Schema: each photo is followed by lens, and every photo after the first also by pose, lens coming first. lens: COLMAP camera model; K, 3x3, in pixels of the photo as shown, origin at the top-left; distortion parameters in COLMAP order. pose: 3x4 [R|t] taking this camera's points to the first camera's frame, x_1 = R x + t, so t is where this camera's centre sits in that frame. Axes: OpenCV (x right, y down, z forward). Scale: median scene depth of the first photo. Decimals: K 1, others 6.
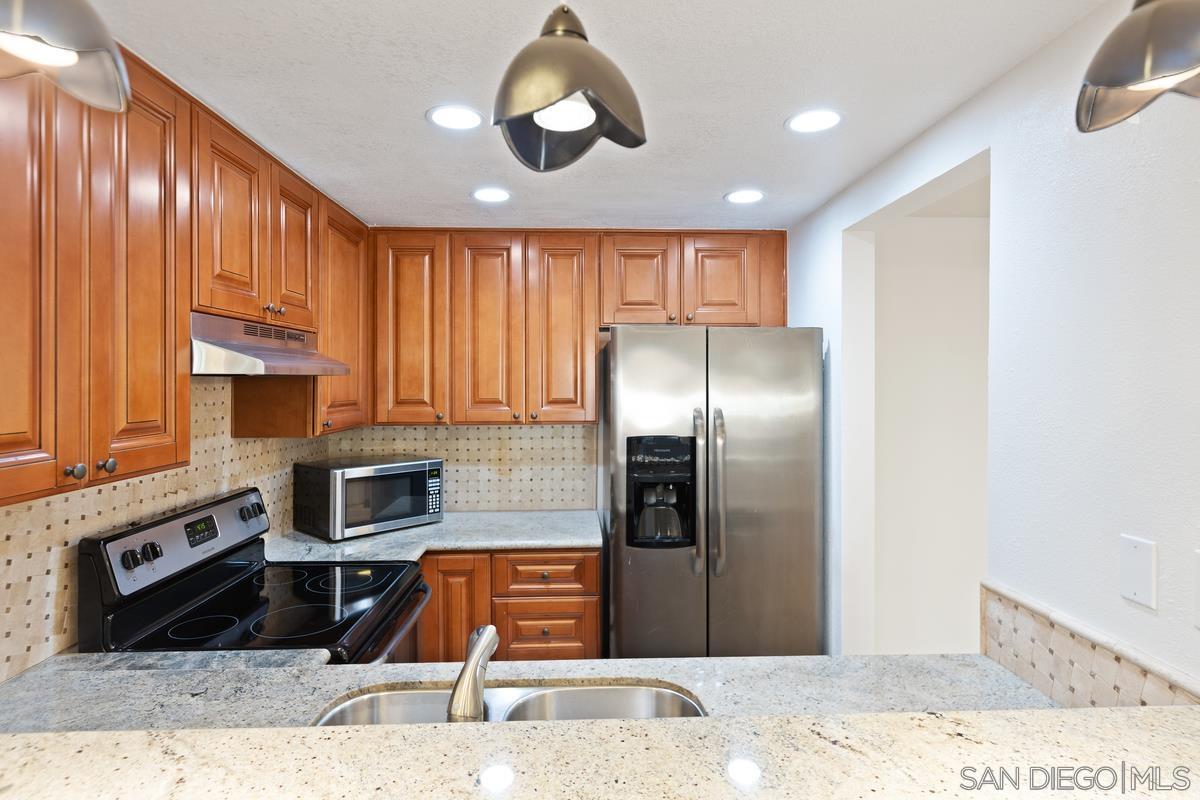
lens RADIAL K [[628.1, 0, 598.7], [0, 628.1, 387.2], [0, 0, 1]] dist [-0.002525, -0.001291]
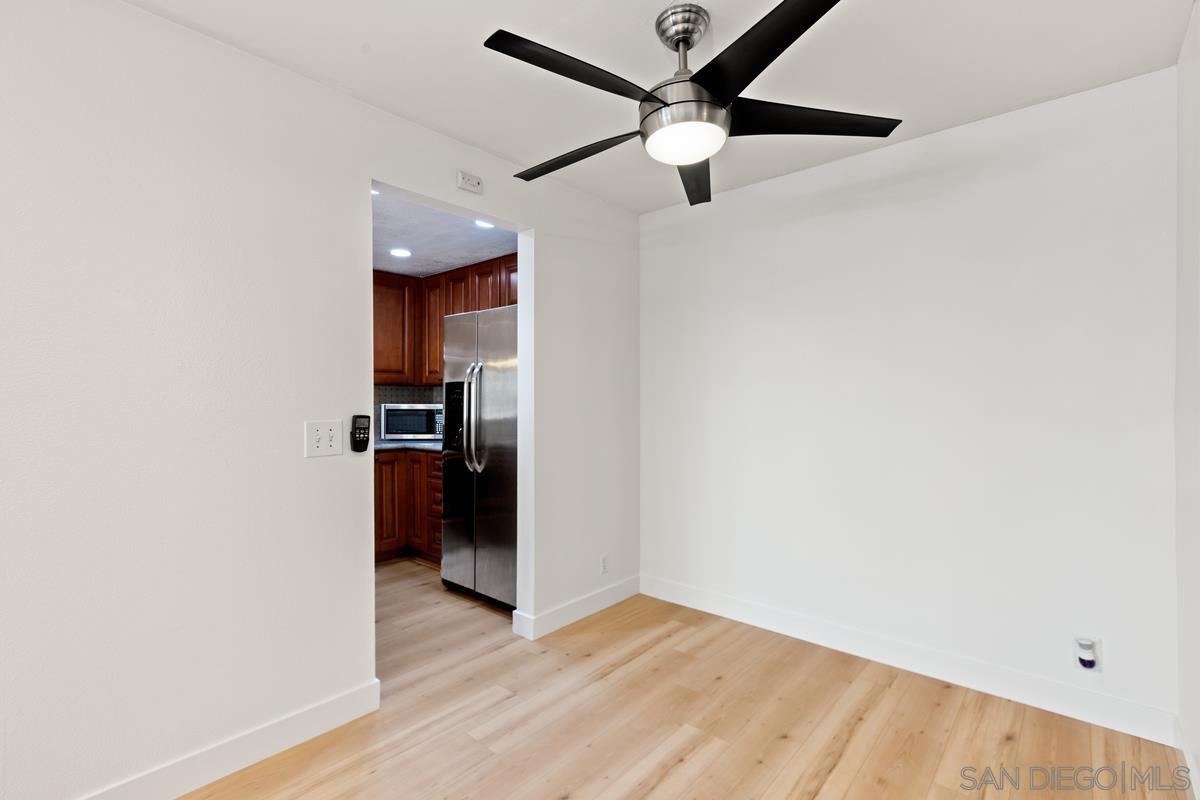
lens RADIAL K [[544.8, 0, 587.5], [0, 544.8, 400.7], [0, 0, 1]] dist [0.001918, 0.000468]
pose [[0.718741, 0.004024, -0.695266, 1.208104], [-0.007759, 0.999967, -0.002234, 0.116416], [0.695235, 0.007000, 0.718749, 0.205773]]
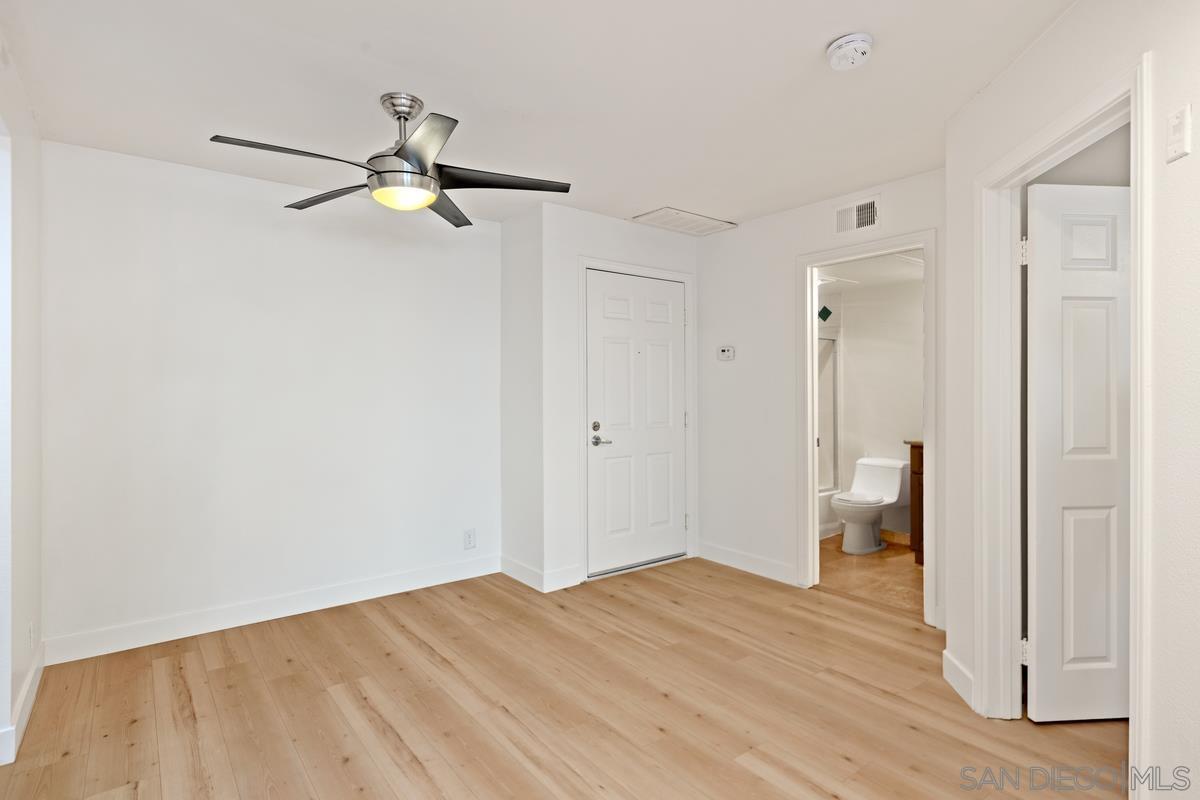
lens RADIAL K [[628.1, 0, 598.7], [0, 628.1, 387.2], [0, 0, 1]] dist [-0.002525, -0.001291]
pose [[0.817141, 0.002567, 0.576433, 0.545578], [0.007128, 0.999869, -0.014559, 0.115678], [-0.576394, 0.016005, 0.817015, -0.203793]]
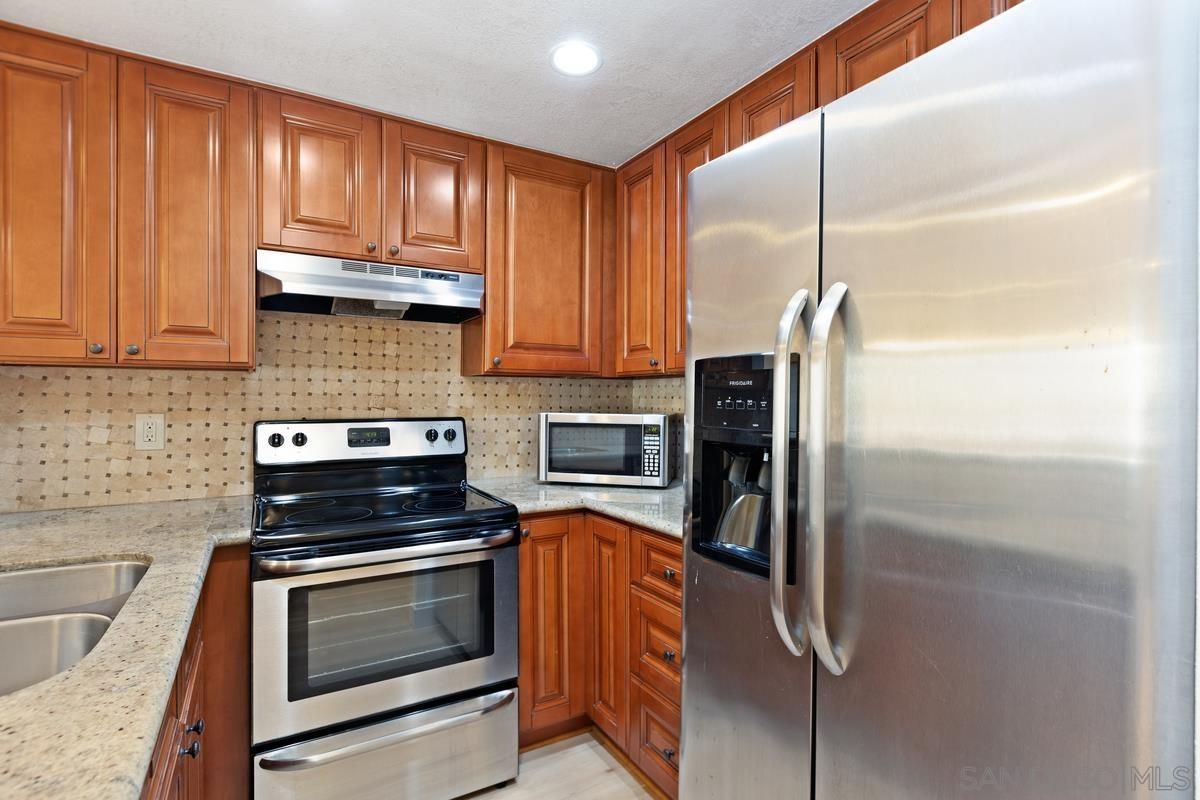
lens RADIAL K [[570.6, 0, 593.2], [0, 570.6, 396.0], [0, 0, 1]] dist [-0.001667, -0.000142]
pose [[0.475096, 0.003342, -0.879927, 0.422514], [-0.012971, 0.999911, -0.003206, 0.103844], [0.879838, 0.012937, 0.475097, 0.613444]]
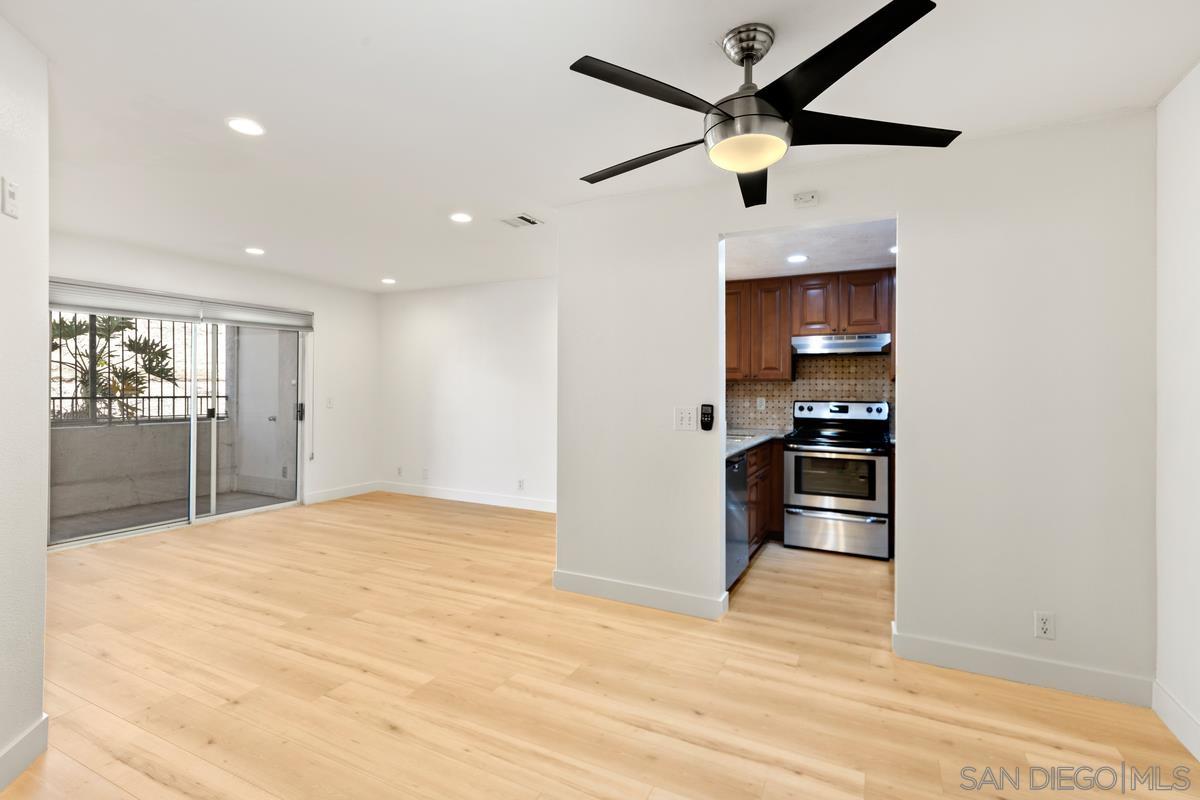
lens RADIAL K [[553.4, 0, 591.4], [0, 553.4, 384.9], [0, 0, 1]] dist [0.002559, 0.000678]
pose [[-0.492195, -0.009499, -0.870433, 1.539079], [-0.015283, 0.999881, -0.002269, 0.101568], [0.870351, 0.012186, -0.492282, 0.907871]]
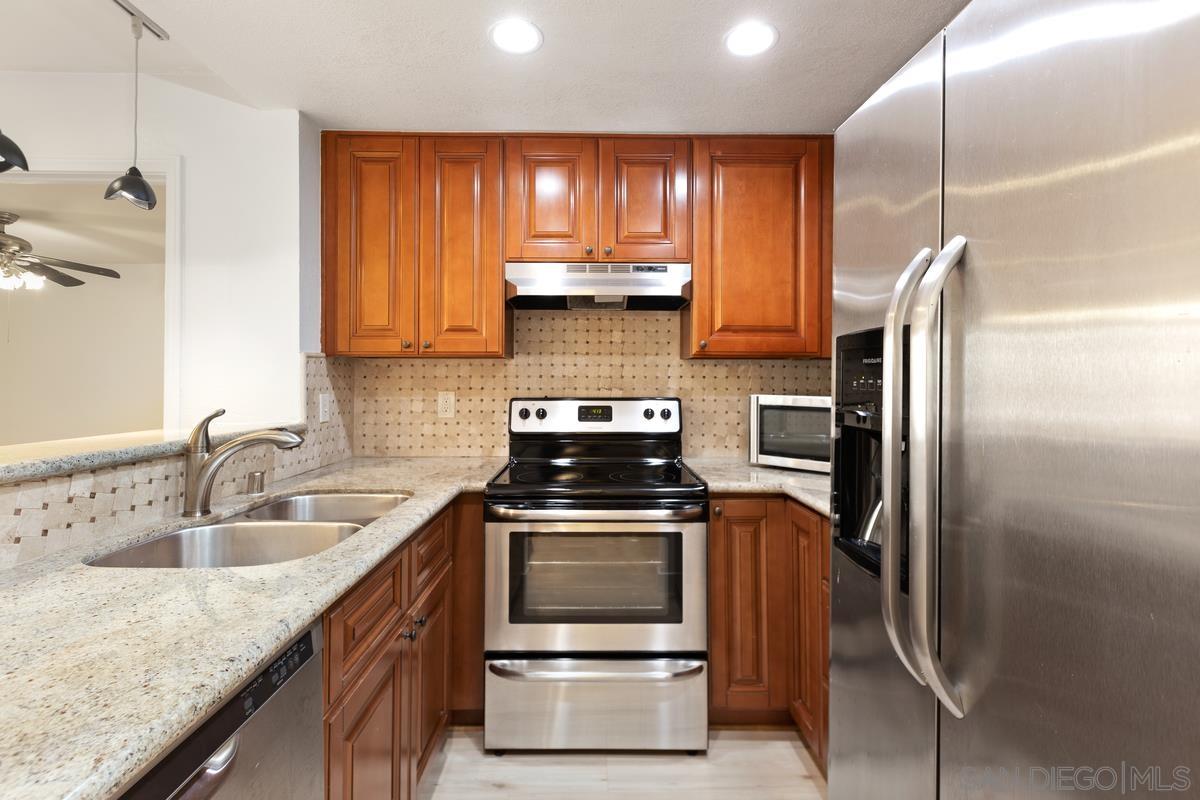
lens RADIAL K [[554.2, 0, 597.8], [0, 554.2, 369.3], [0, 0, 1]] dist [-0.001999, -0.000543]
pose [[-0.018577, -0.016412, -0.999693, 0.469033], [-0.012173, 0.999795, -0.016187, 0.105650], [0.999753, 0.011869, -0.018773, 0.741765]]
